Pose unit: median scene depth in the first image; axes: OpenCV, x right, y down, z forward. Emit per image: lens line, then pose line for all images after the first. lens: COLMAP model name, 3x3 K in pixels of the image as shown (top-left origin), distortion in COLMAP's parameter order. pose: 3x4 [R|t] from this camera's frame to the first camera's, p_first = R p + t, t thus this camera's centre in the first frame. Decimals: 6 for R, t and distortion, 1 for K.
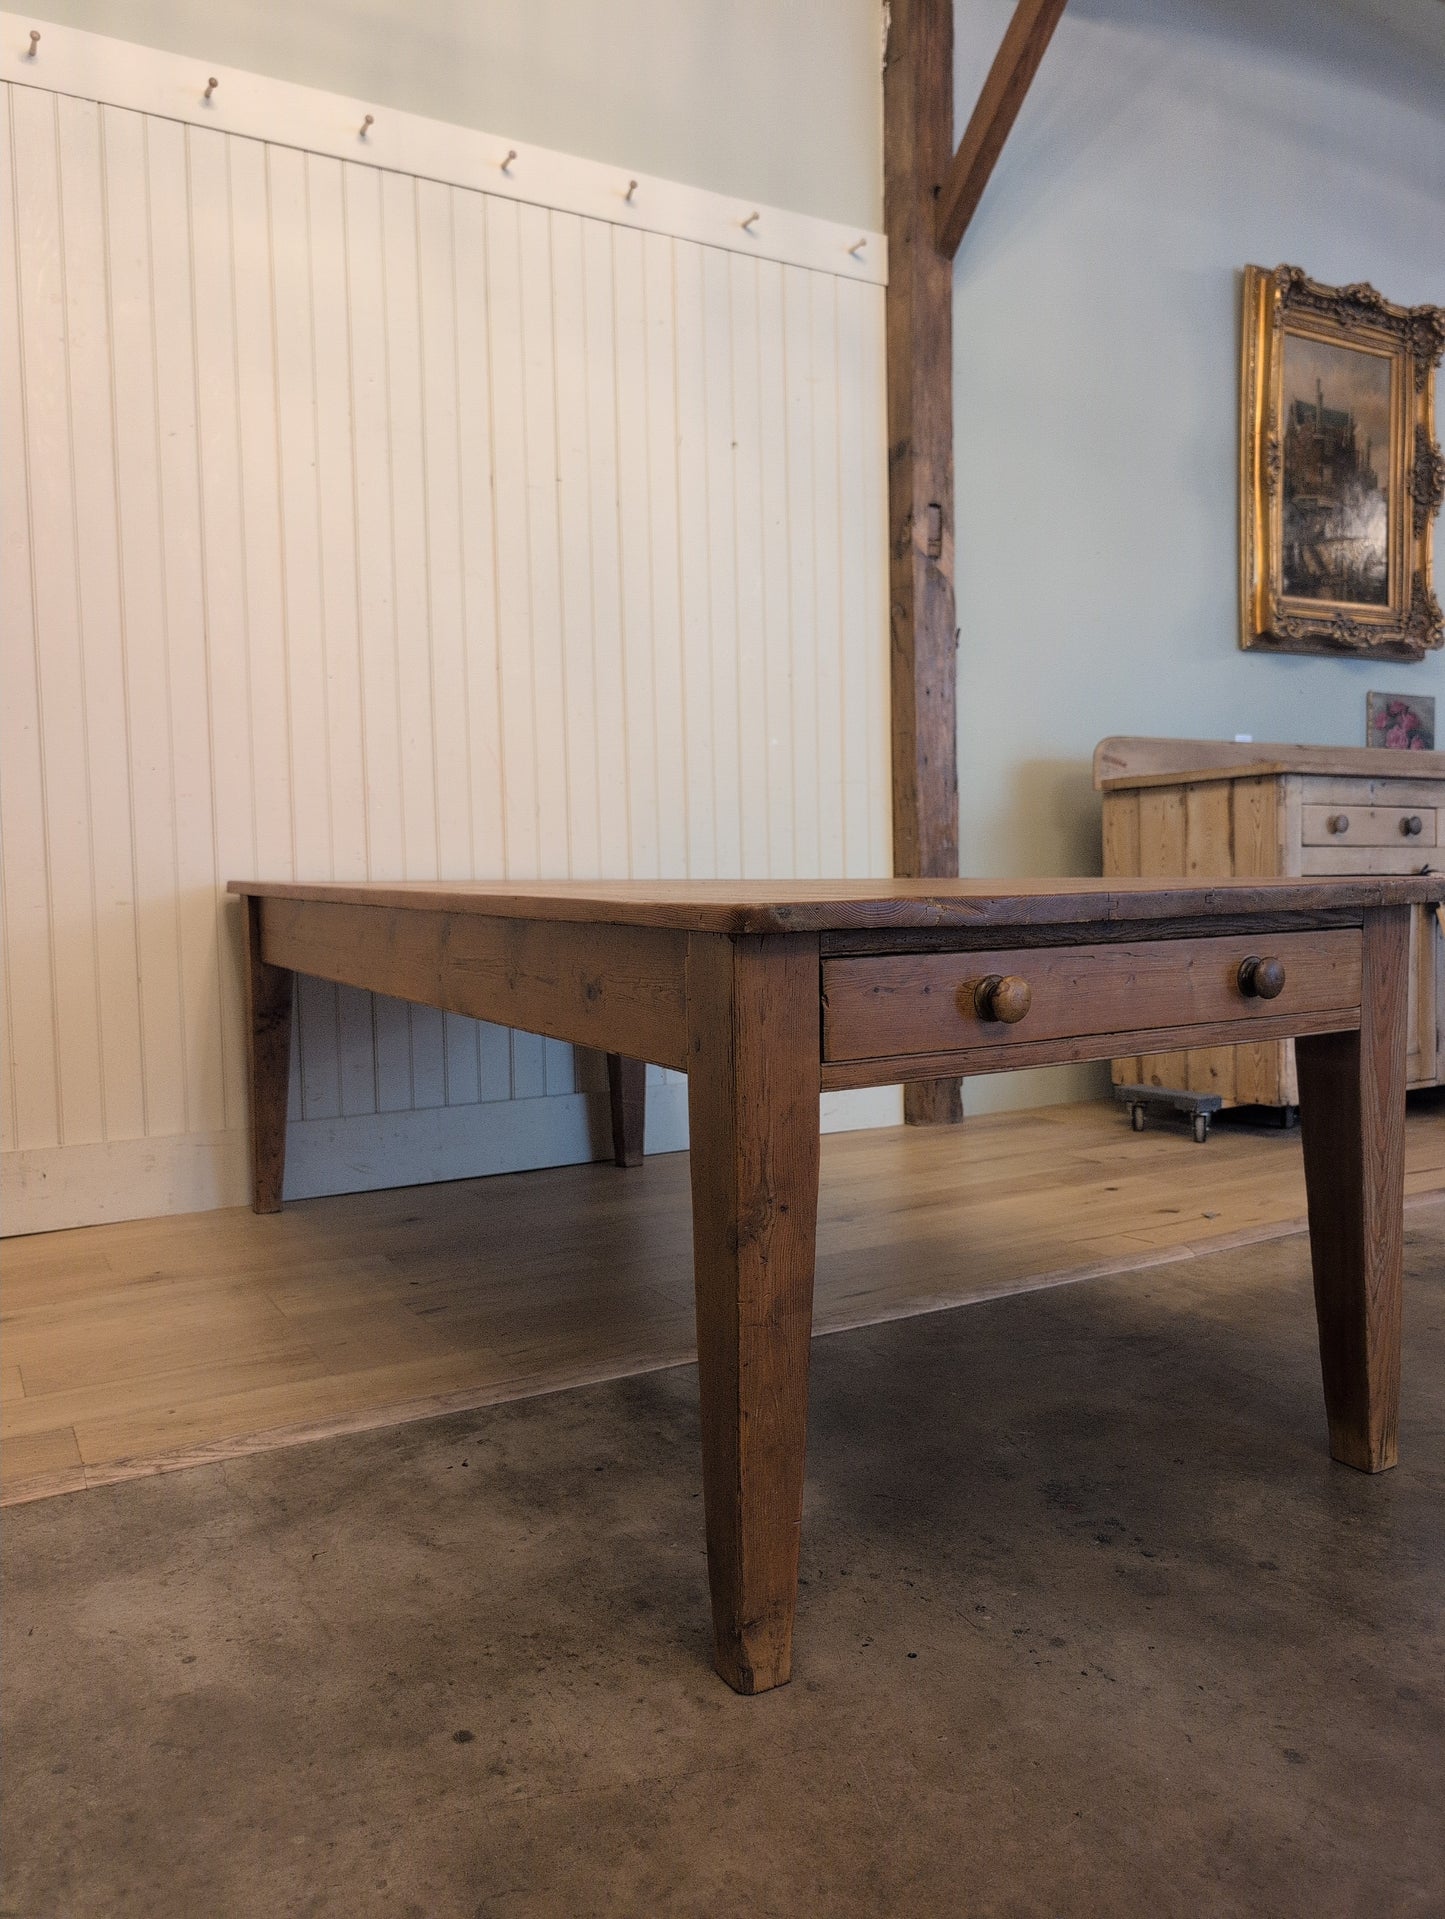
lens RADIAL K [[1384.6, 0, 715.2], [0, 1384.6, 969.4], [0, 0, 1]] dist [0.007043, -0.008503]
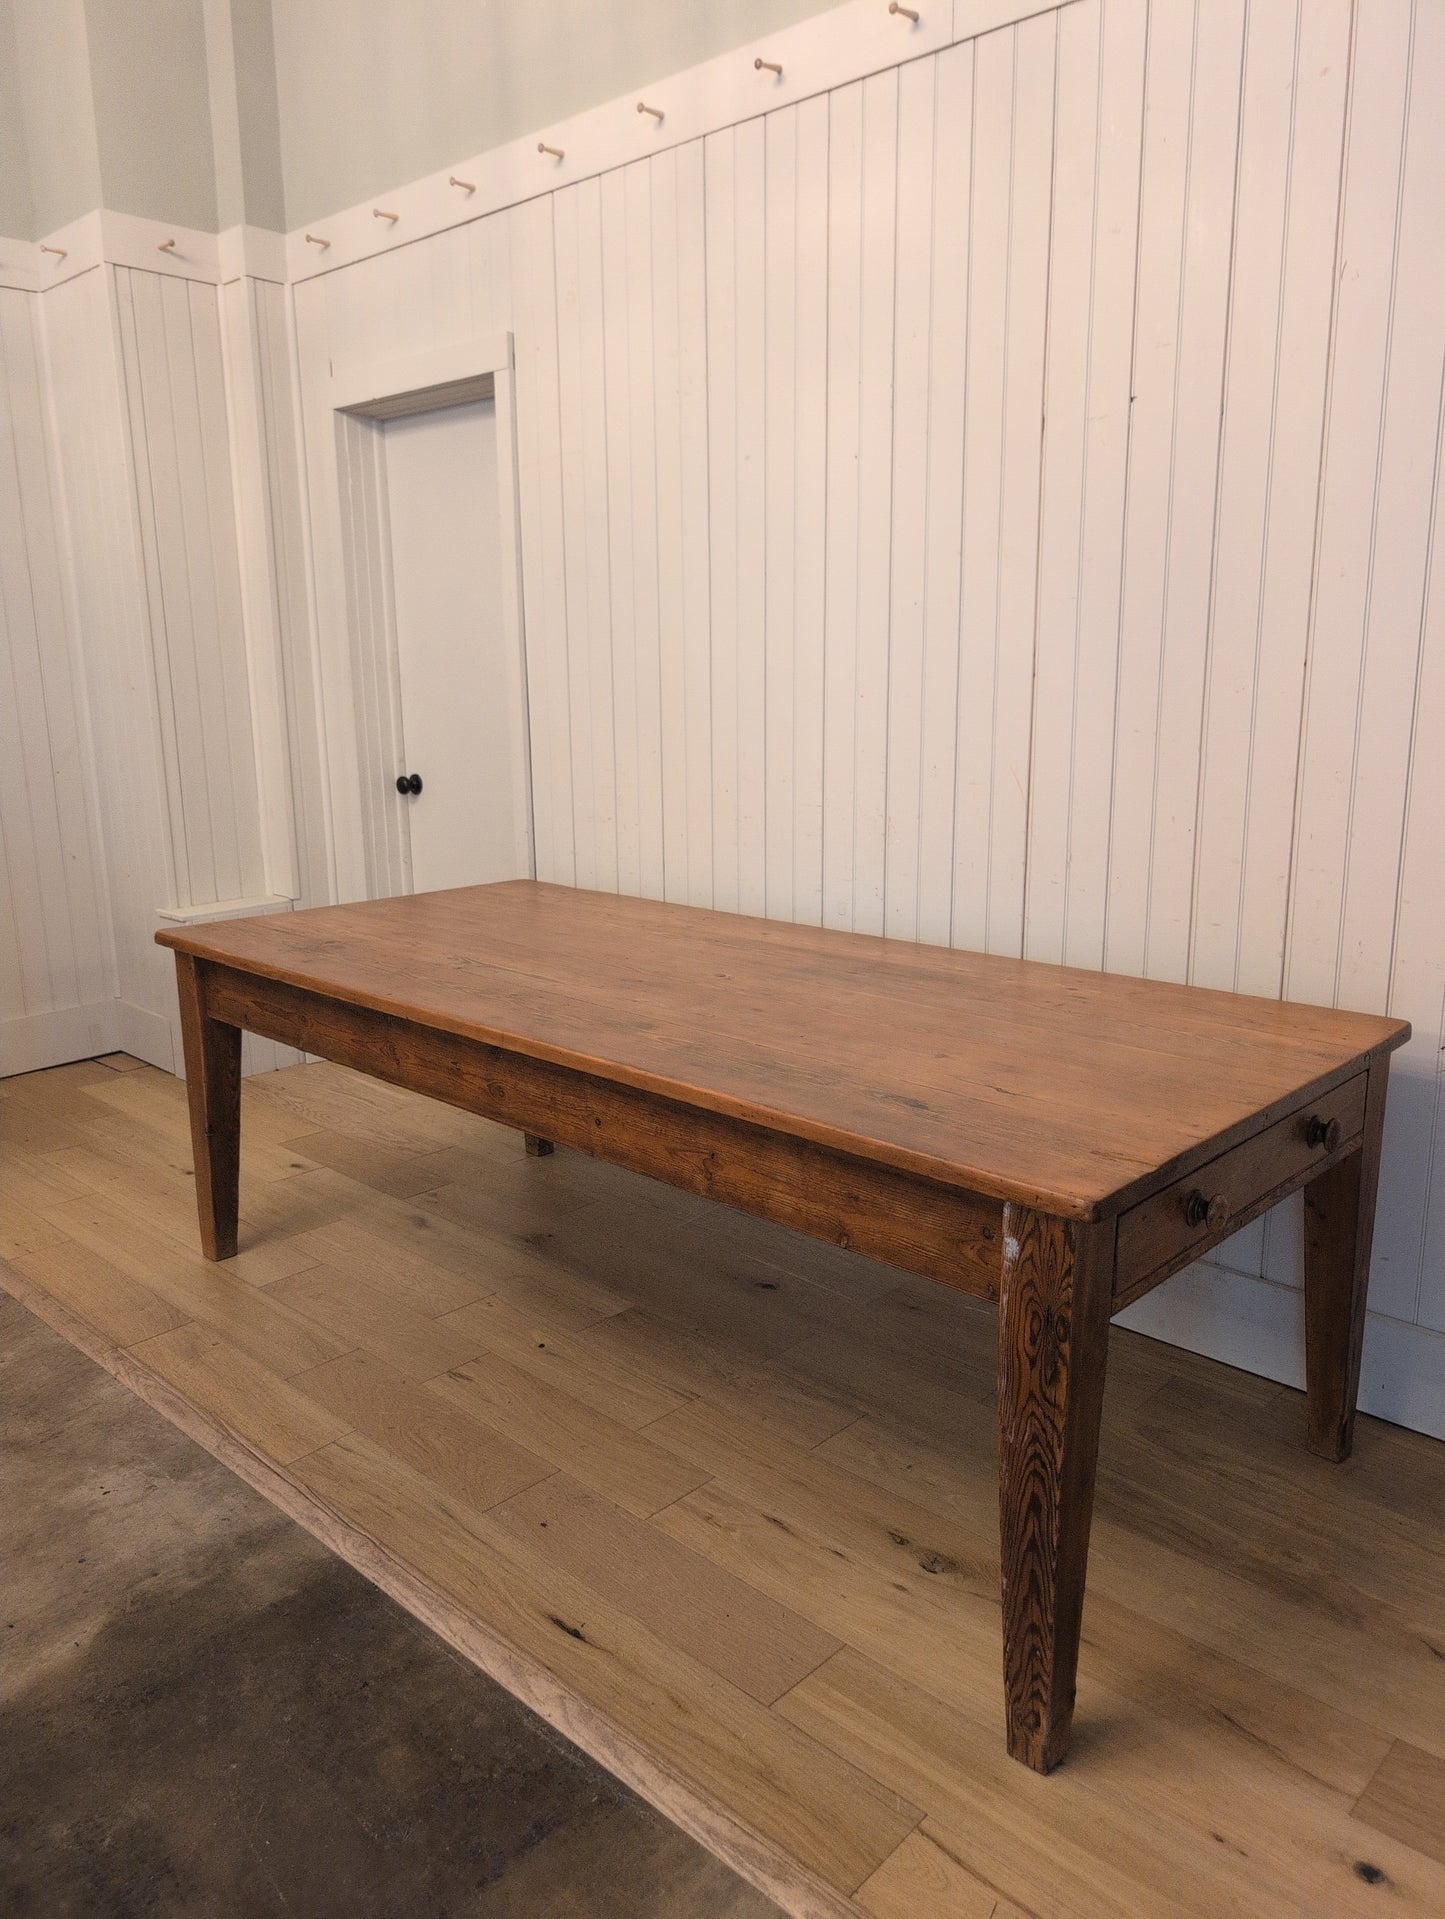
lens RADIAL K [[1387.0, 0, 735.5], [0, 1387.0, 961.8], [0, 0, 1]] dist [0.011596, -0.010840]
pose [[0.298636, 0.222572, -0.928051, 0.554631], [-0.058102, 0.974862, 0.215102, -0.220470], [0.952597, -0.010315, 0.304060, 0.608346]]
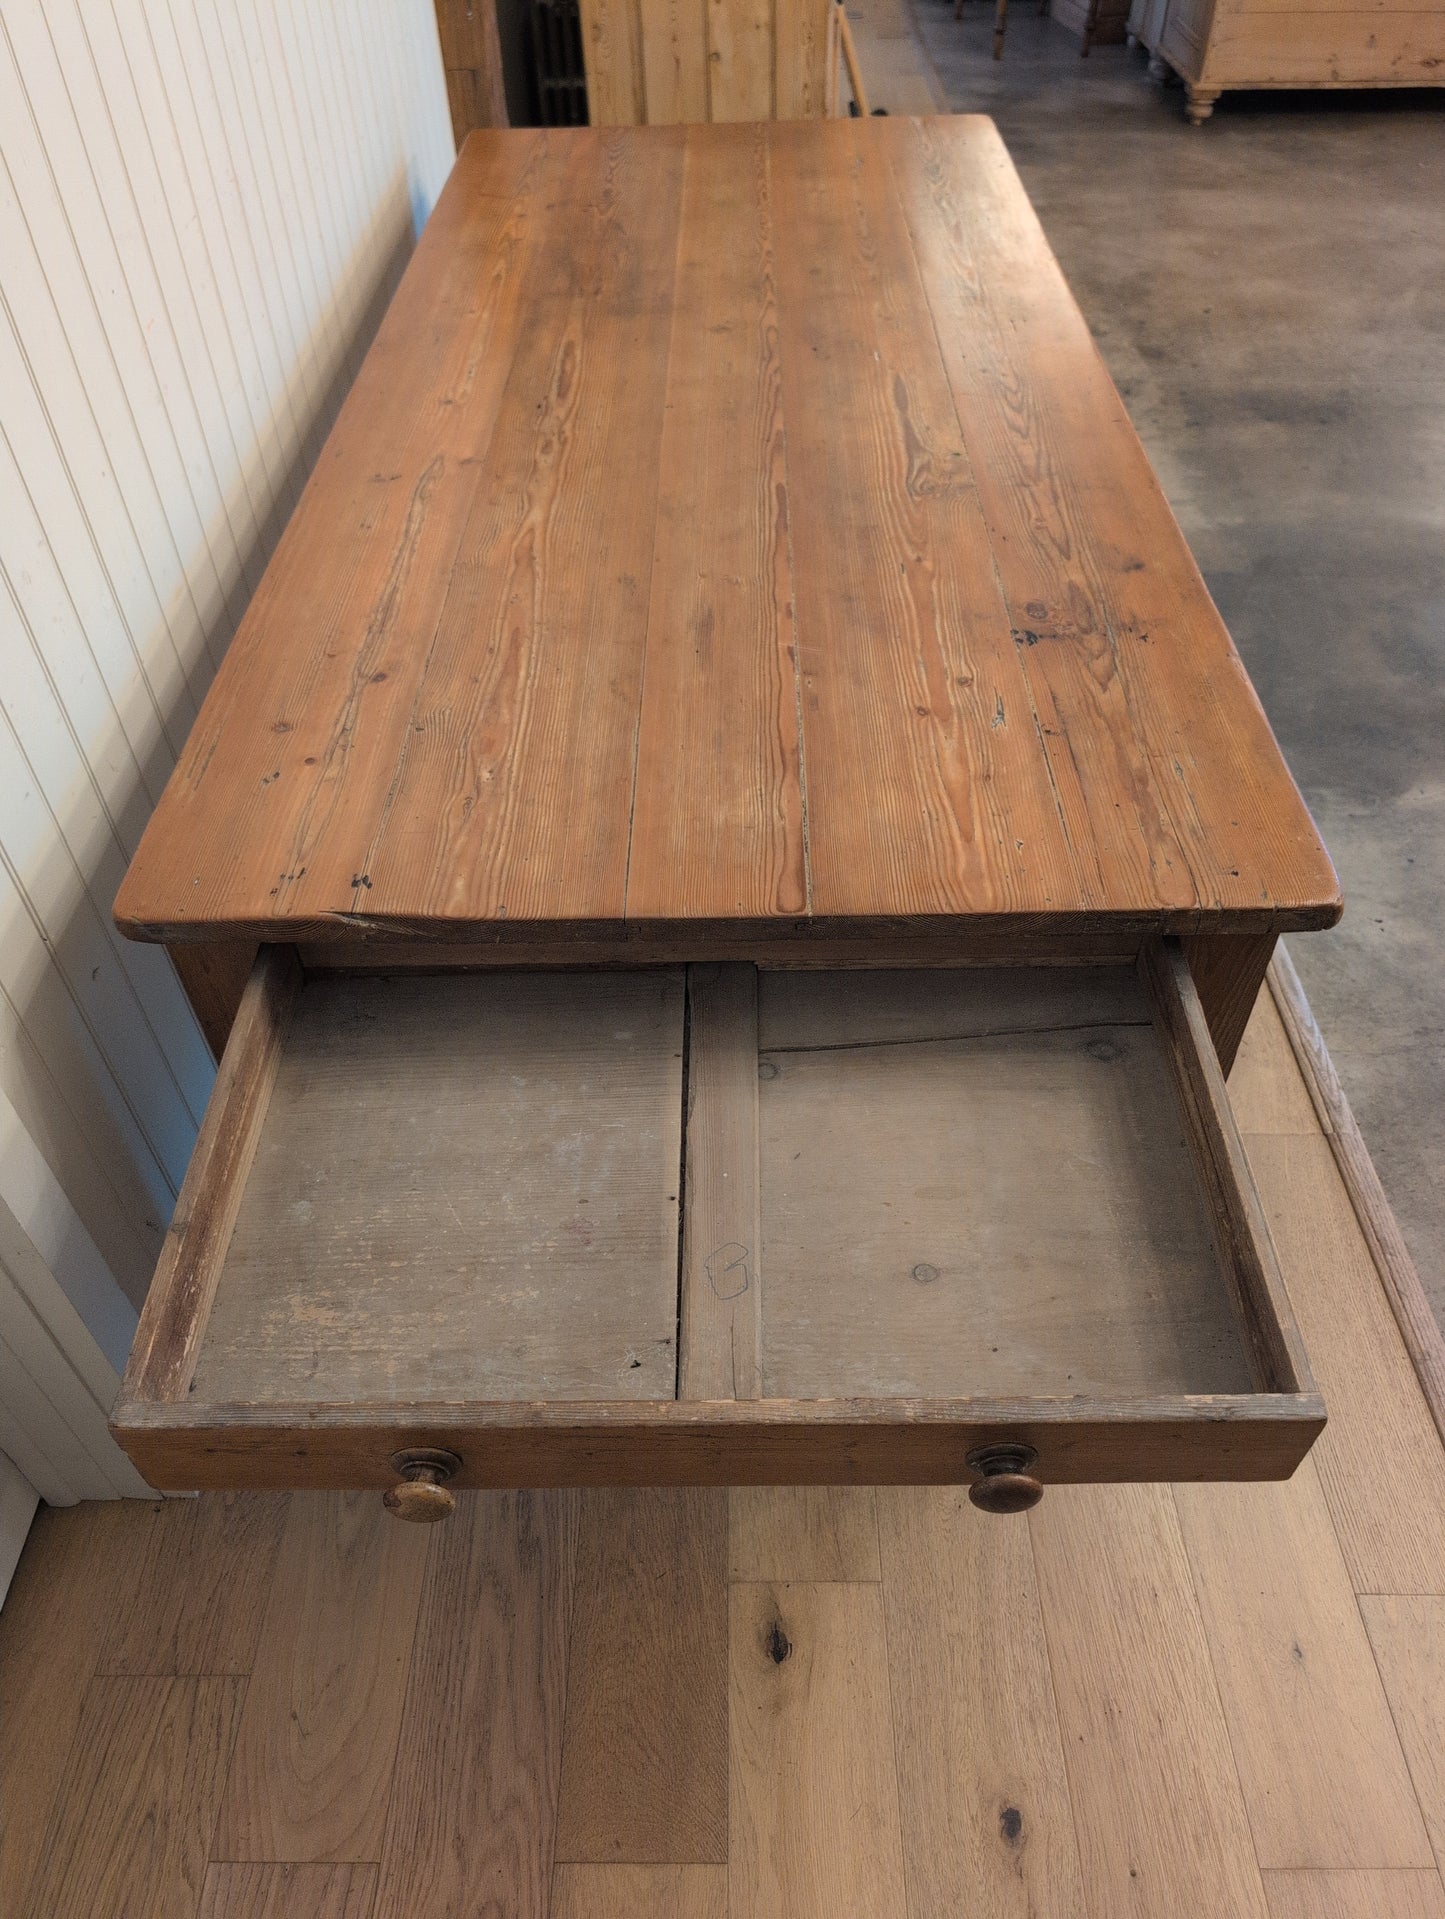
lens RADIAL K [[1384.8, 0, 713.1], [0, 1384.8, 958.2], [0, 0, 1]] dist [0.005595, -0.006174]
pose [[0.505638, -0.608059, 0.612041, -0.644313], [0.071872, 0.736633, 0.672463, -0.247300], [-0.859747, -0.296034, 0.416172, 0.514585]]
